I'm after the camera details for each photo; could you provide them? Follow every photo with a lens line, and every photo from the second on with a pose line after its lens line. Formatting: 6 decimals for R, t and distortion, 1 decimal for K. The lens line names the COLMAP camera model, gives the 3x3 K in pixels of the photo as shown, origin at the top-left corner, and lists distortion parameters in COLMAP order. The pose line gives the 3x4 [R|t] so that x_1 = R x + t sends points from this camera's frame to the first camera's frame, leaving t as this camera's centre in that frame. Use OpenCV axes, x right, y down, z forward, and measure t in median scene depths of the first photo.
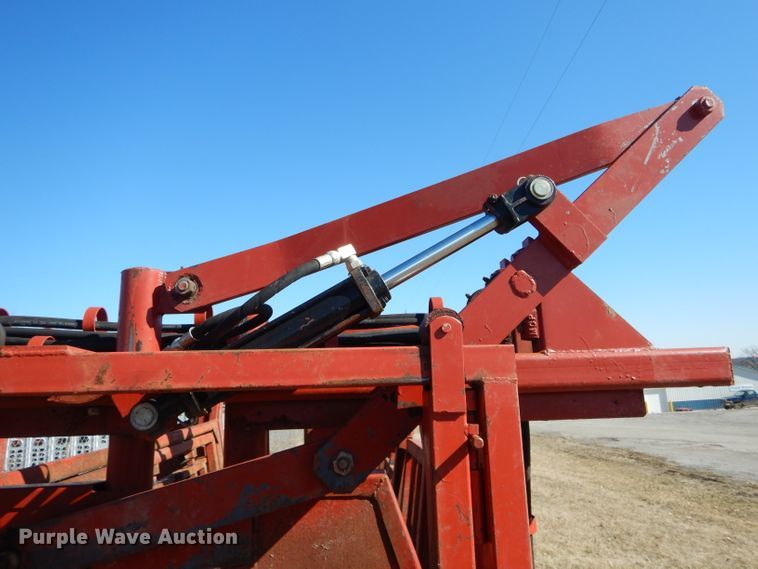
lens RADIAL K [[534.8, 0, 379.0], [0, 534.8, 284.5], [0, 0, 1]] dist [-0.004226, -0.001425]
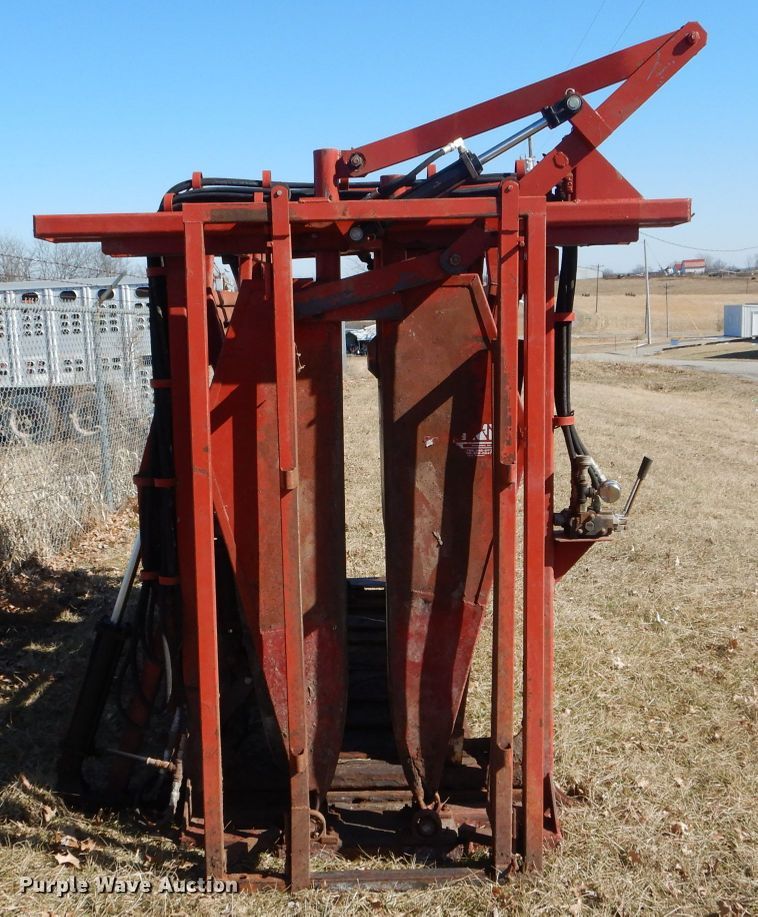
lens RADIAL K [[1147.5, 0, 338.4], [0, 1147.5, 459.3], [0, 0, 1]] dist [0.020311, -0.038268]
pose [[0.994093, 0.021730, -0.106334, -0.026748], [0.013680, 0.946848, 0.321389, -0.282952], [0.107666, -0.320945, 0.940958, -2.804064]]
